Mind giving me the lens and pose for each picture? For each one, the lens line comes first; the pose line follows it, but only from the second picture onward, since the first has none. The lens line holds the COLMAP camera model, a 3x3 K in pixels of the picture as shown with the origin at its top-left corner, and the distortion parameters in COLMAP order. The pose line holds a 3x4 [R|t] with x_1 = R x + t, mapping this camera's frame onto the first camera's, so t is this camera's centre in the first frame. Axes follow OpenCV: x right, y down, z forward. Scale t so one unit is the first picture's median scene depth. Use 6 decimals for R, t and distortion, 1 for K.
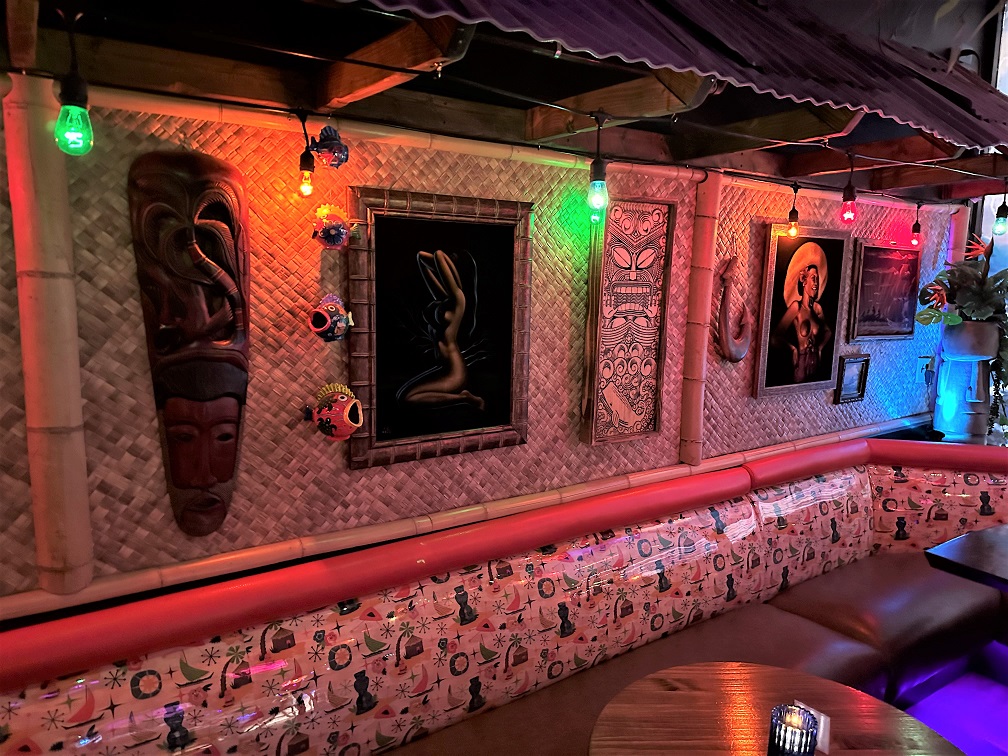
lens RADIAL K [[724.2, 0, 514.7], [0, 724.2, 367.4], [0, 0, 1]] dist [0.082563, -0.096360]
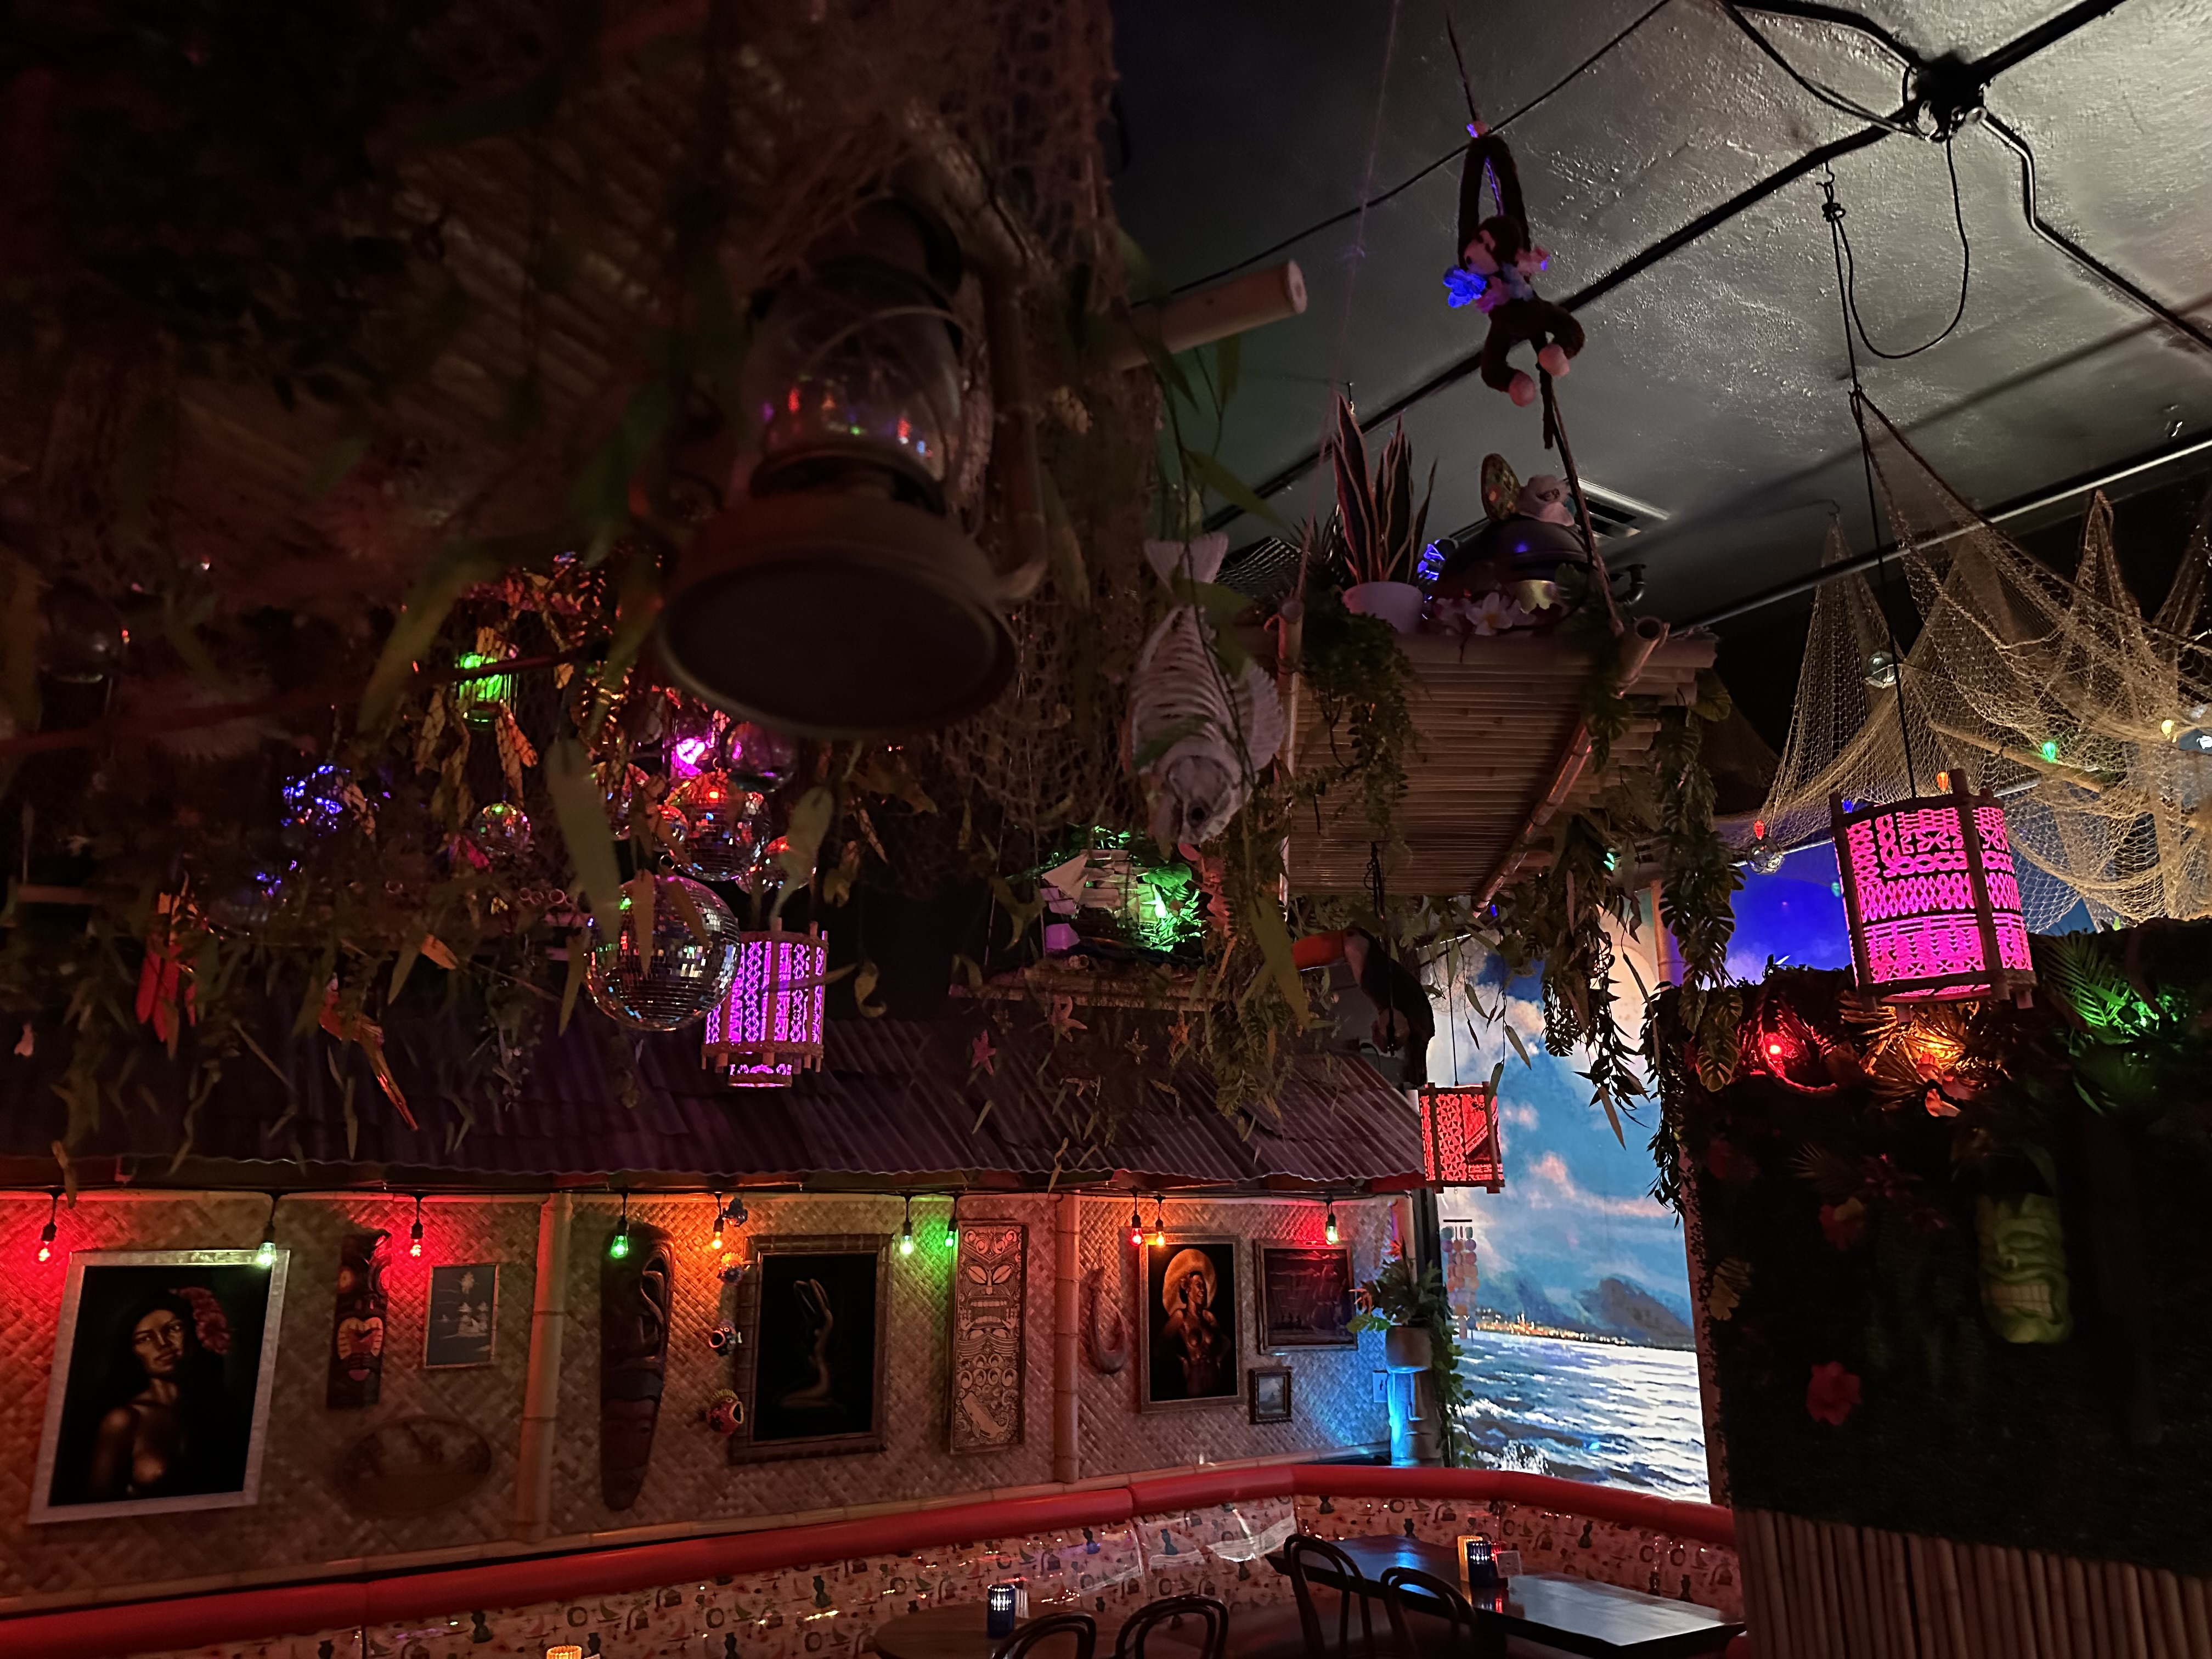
lens RADIAL K [[1589.2, 0, 1129.4], [0, 1589.2, 806.2], [0, 0, 1]] dist [0.082563, -0.096360]
pose [[0.999253, -0.029101, 0.025446, 0.296657], [0.036808, 0.917409, -0.396240, 0.157315], [-0.011813, 0.396881, 0.917794, -1.410405]]
